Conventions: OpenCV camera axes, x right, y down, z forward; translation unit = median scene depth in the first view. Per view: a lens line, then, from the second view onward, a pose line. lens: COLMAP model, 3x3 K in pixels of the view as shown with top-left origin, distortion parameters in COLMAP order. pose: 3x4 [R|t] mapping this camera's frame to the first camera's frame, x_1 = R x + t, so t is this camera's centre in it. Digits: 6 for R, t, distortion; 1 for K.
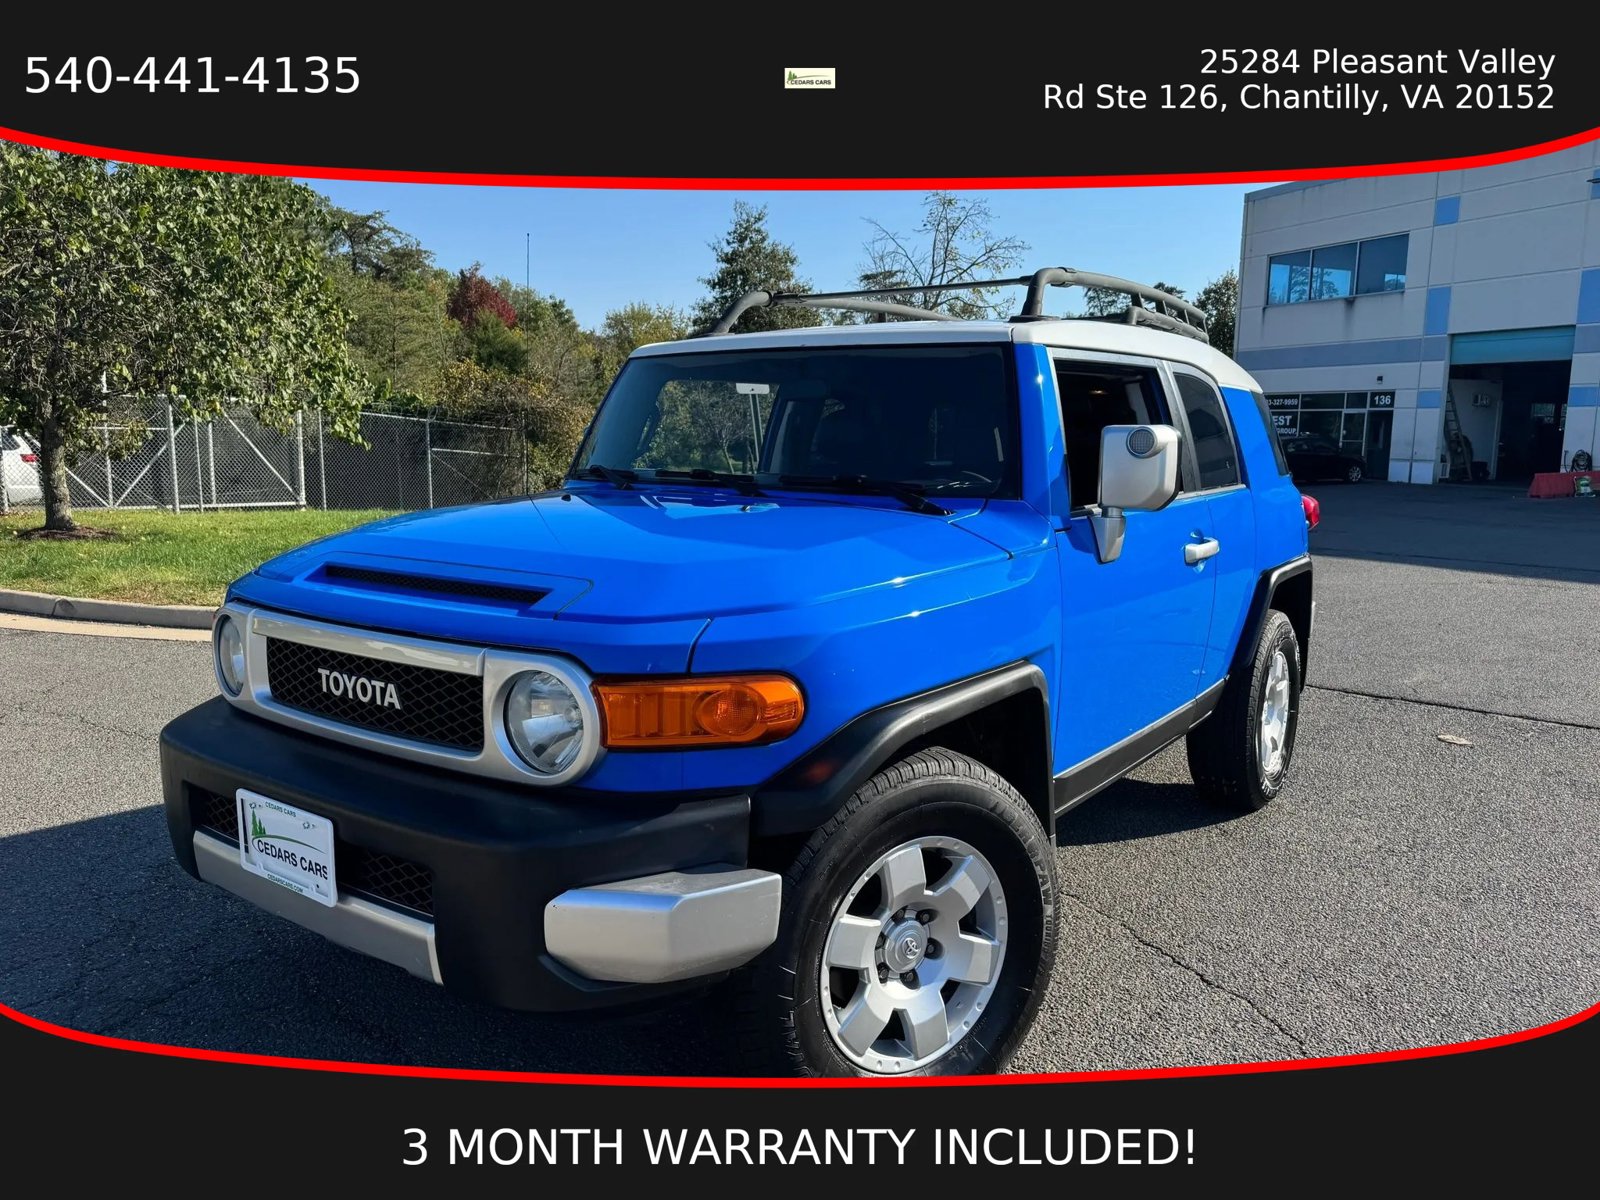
lens RADIAL K [[1128.8, 0, 813.1], [0, 1128.8, 605.9], [0, 0, 1]] dist [0.040558, -0.053422]
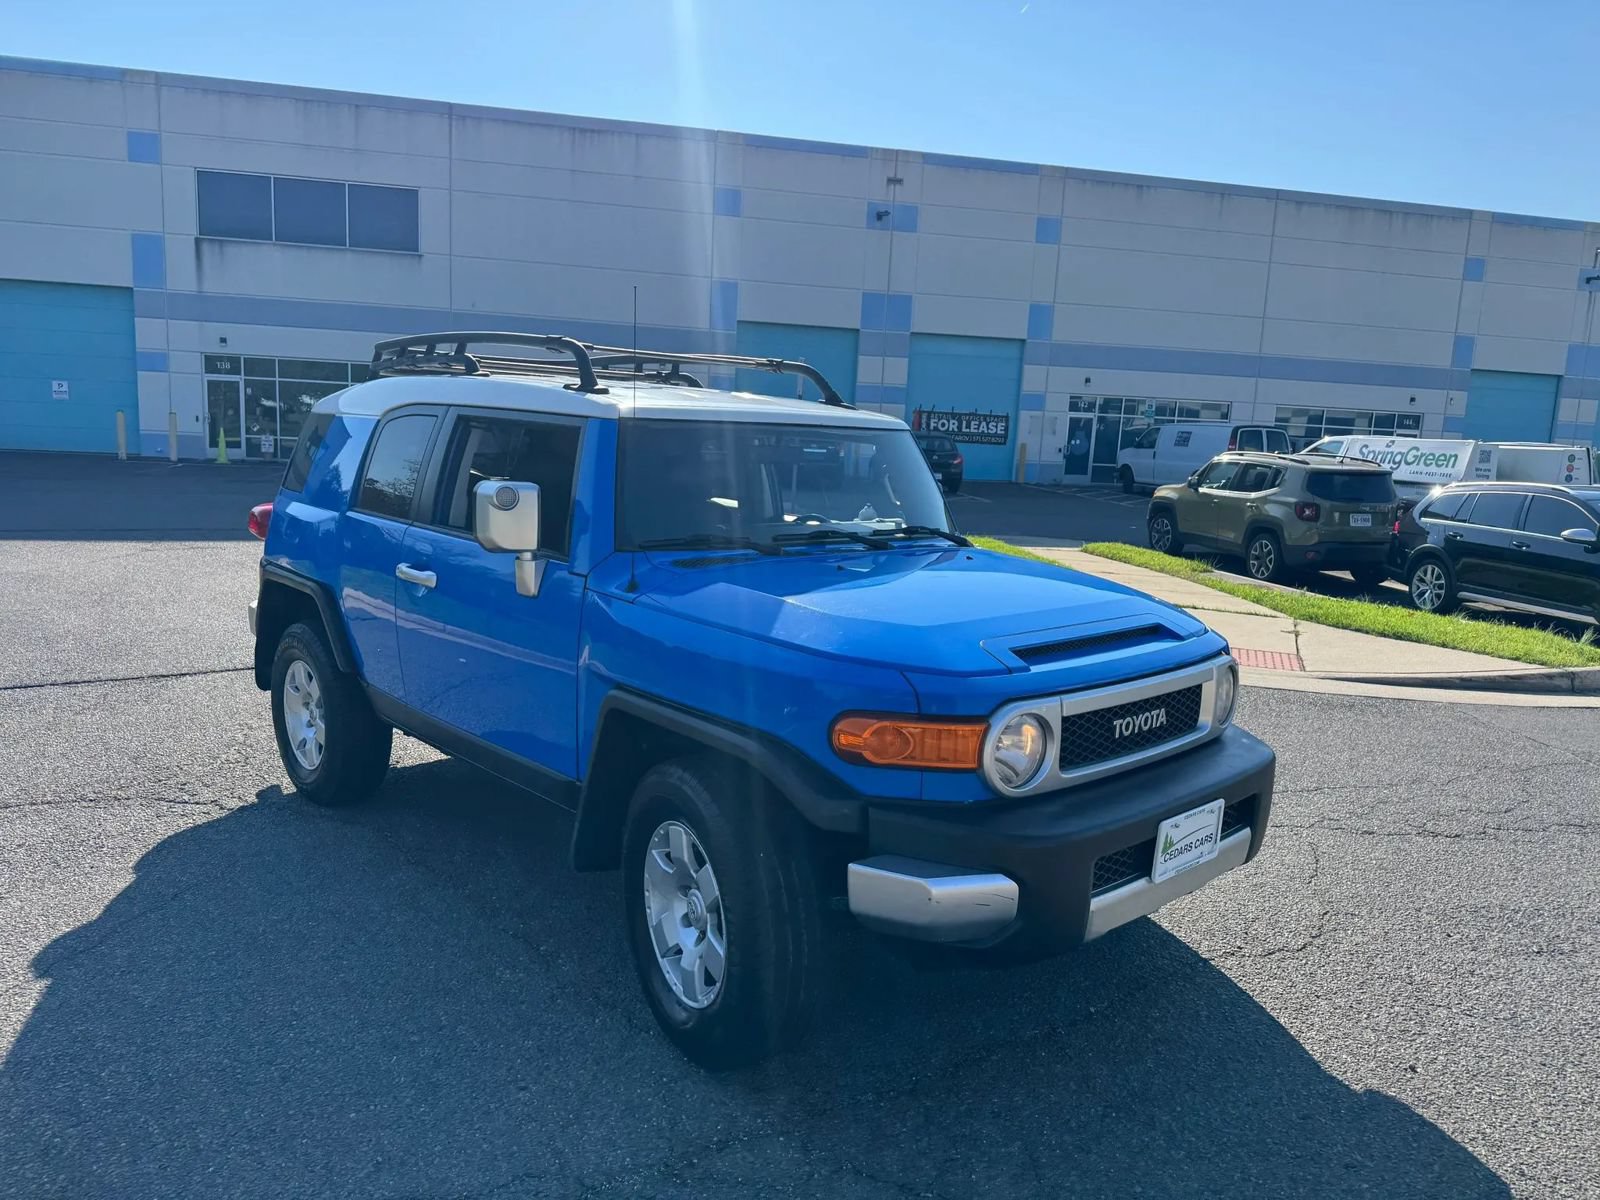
lens RADIAL K [[1128.8, 0, 786.6], [0, 1128.8, 605.2], [0, 0, 1]] dist [0.040558, -0.053422]
pose [[0.213194, -0.158774, 0.964022, -0.806351], [0.108649, 0.984440, 0.138109, -0.135347], [-0.970950, 0.075296, 0.227128, 0.498191]]
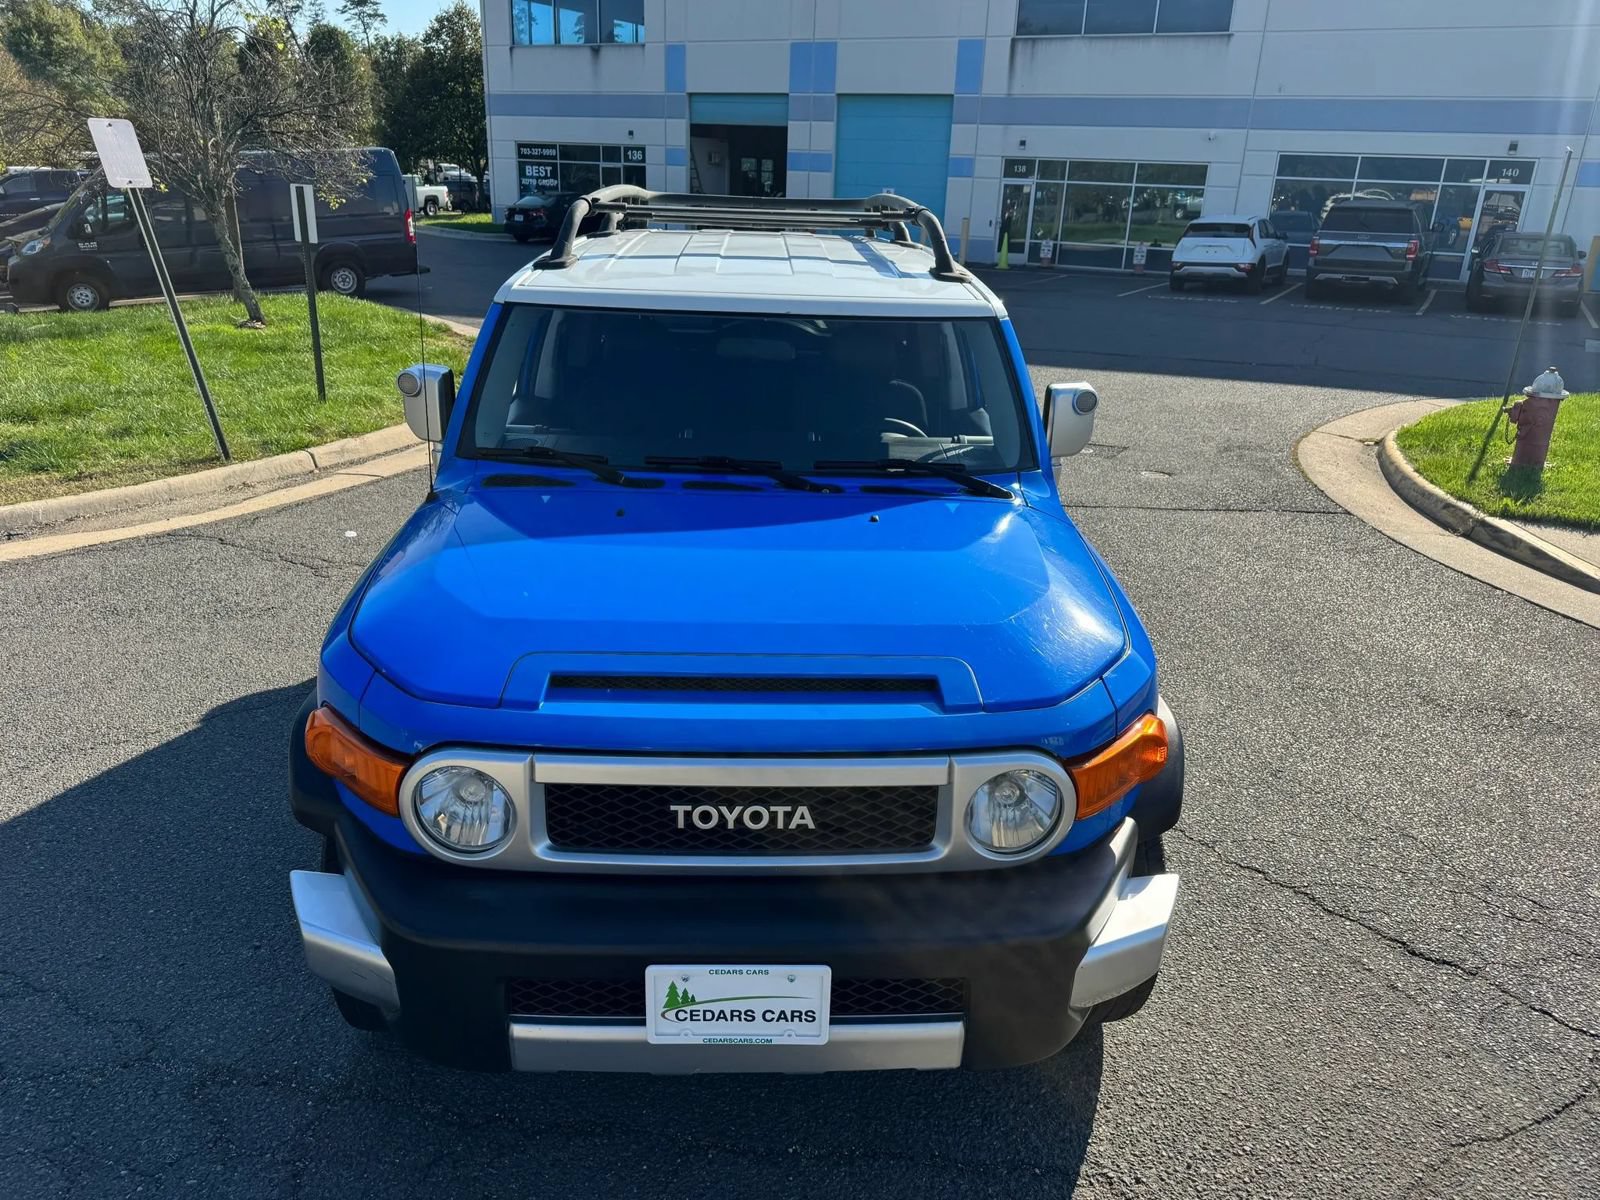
lens RADIAL K [[1128.8, 0, 807.8], [0, 1128.8, 603.8], [0, 0, 1]] dist [0.040558, -0.053422]
pose [[0.794808, -0.196585, 0.574138, -0.386594], [0.066320, 0.968549, 0.239822, -0.140570], [-0.603226, -0.152535, 0.782848, 0.128904]]
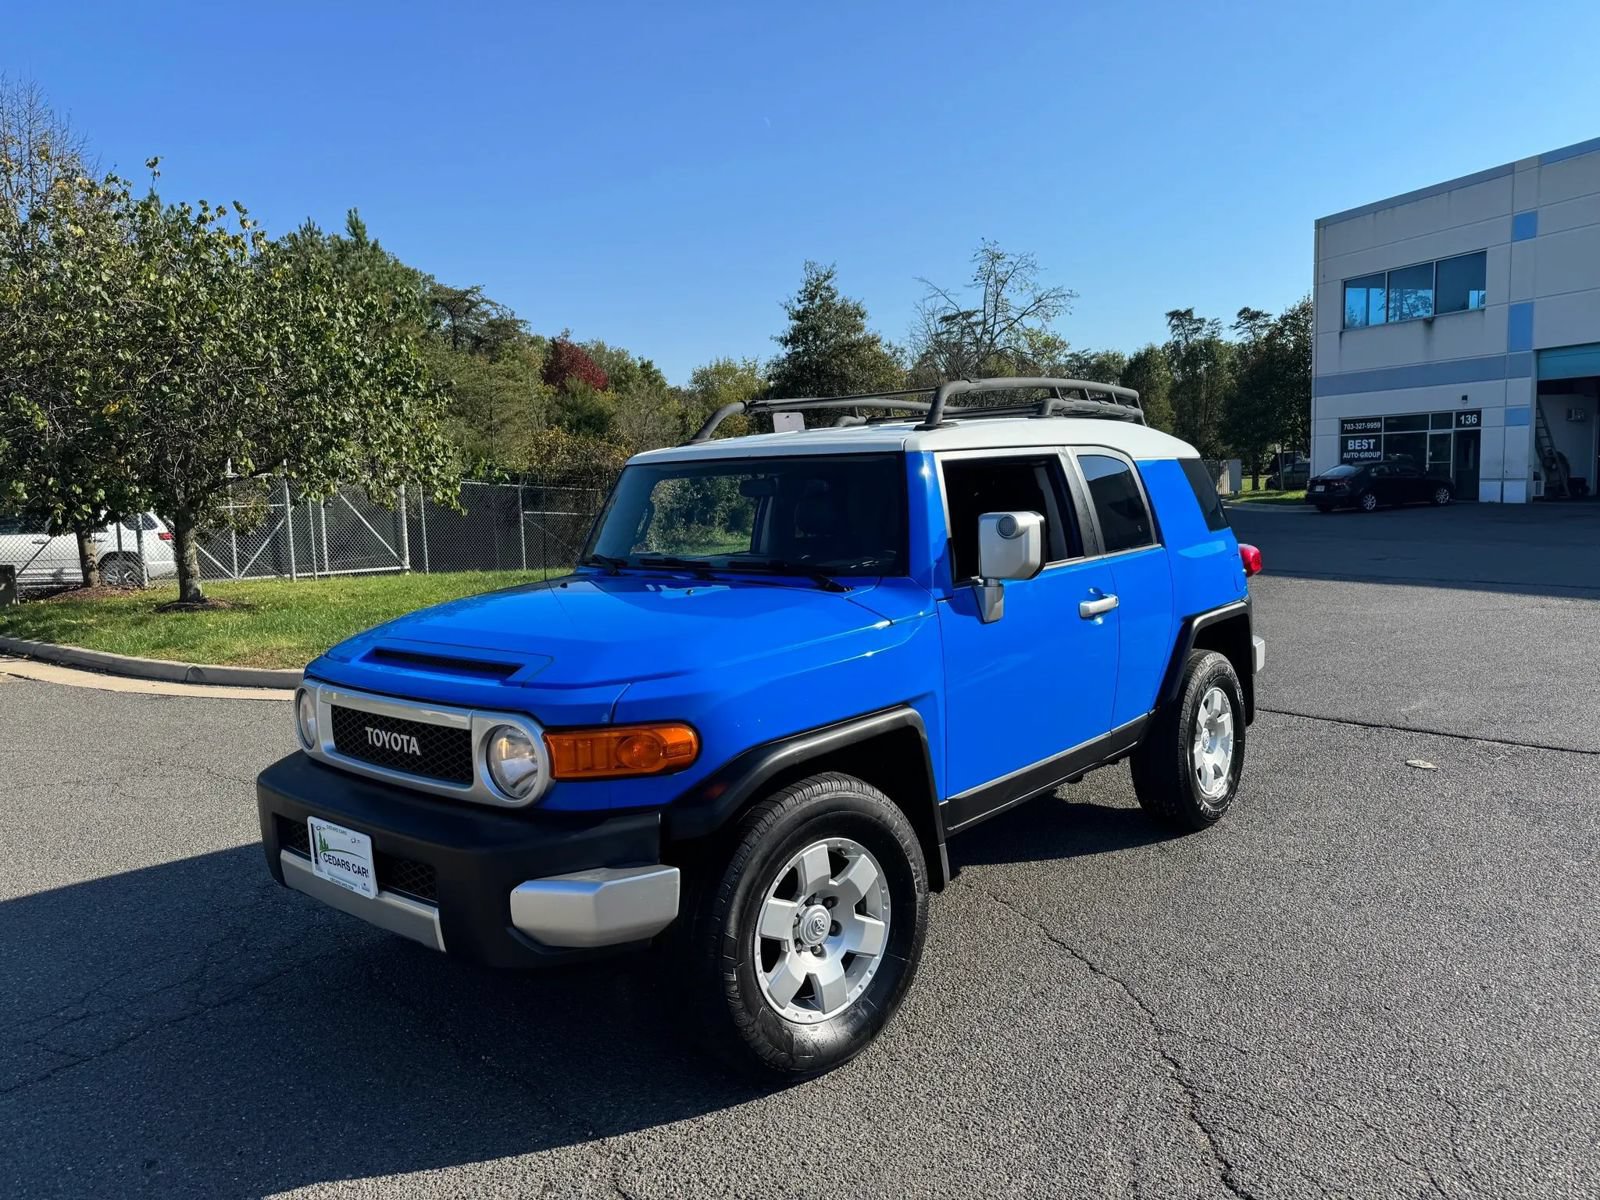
lens RADIAL K [[1128.8, 0, 804.6], [0, 1128.8, 598.0], [0, 0, 1]] dist [0.040558, -0.053422]
pose [[0.995260, -0.034607, -0.090887, 0.103723], [0.030688, 0.998552, -0.044179, -0.010916], [0.092284, 0.041180, 0.994881, -0.150096]]
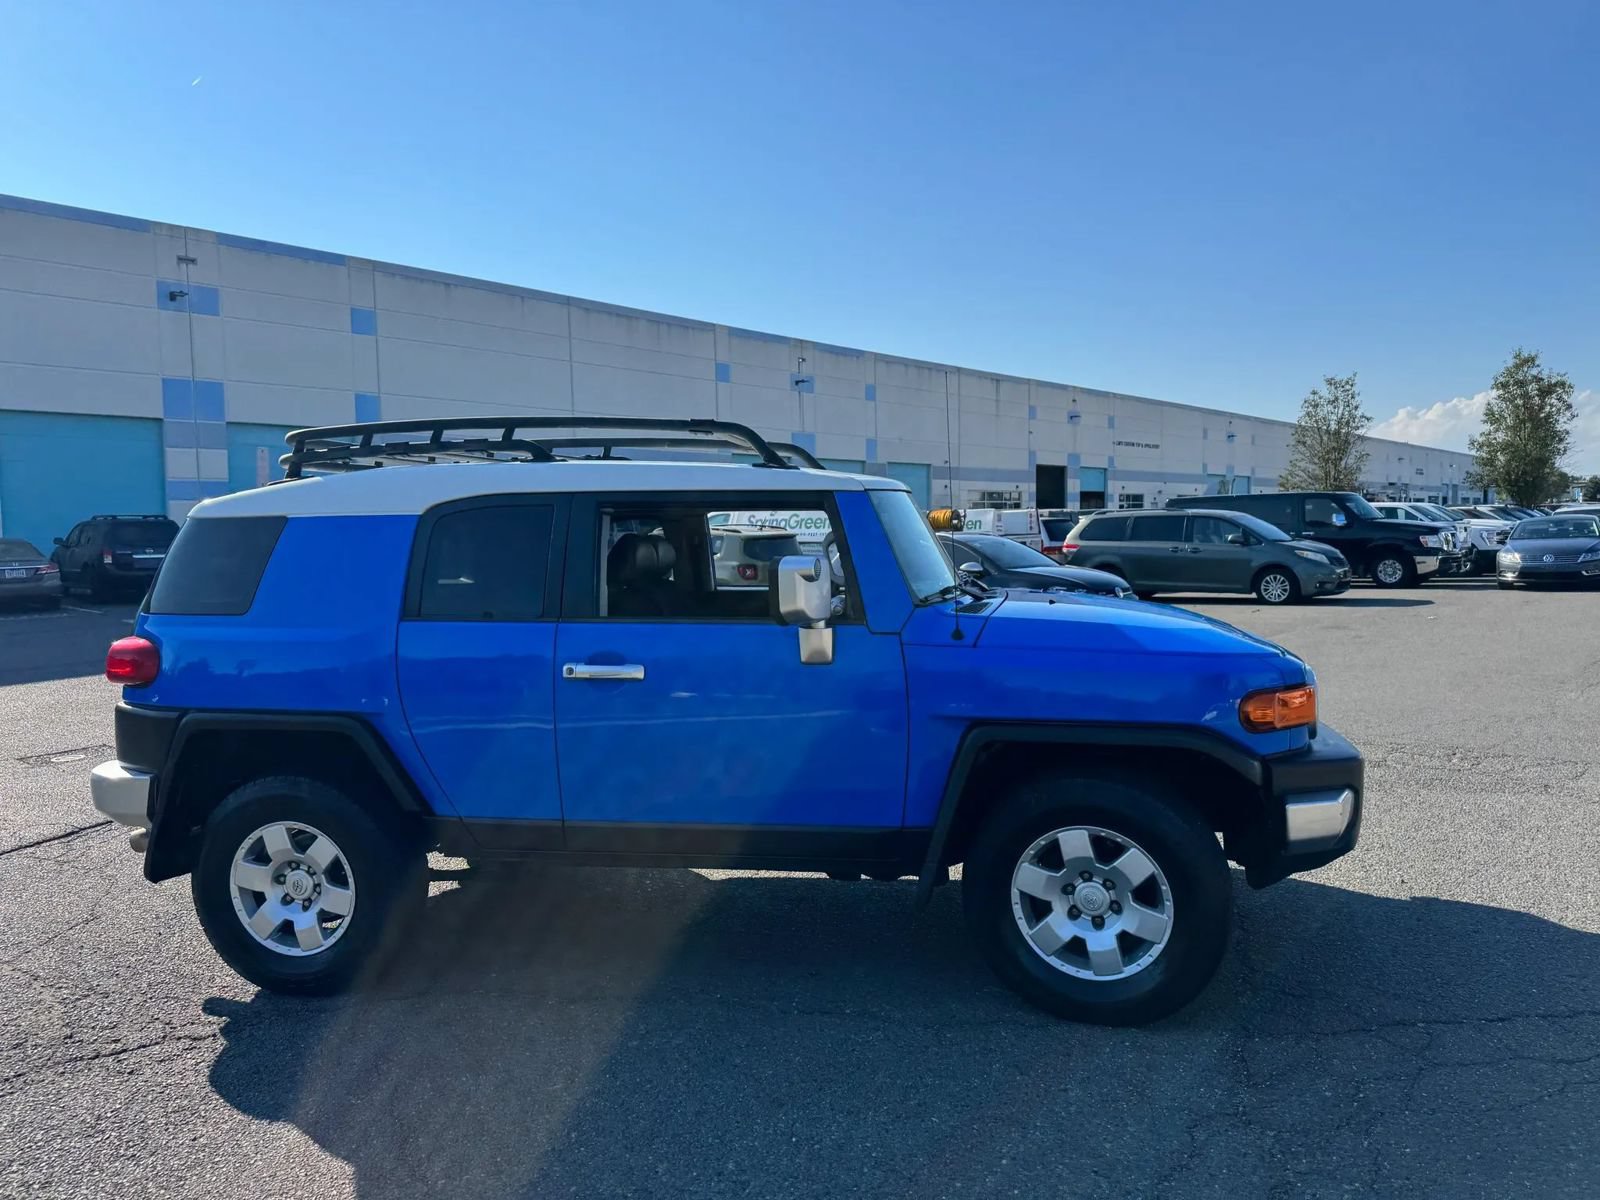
lens RADIAL K [[1128.8, 0, 787.9], [0, 1128.8, 615.2], [0, 0, 1]] dist [0.040558, -0.053422]
pose [[-0.420559, -0.078802, 0.903837, -0.804278], [0.152181, 0.975979, 0.155902, -0.210462], [-0.894411, 0.203113, -0.398464, 1.127977]]
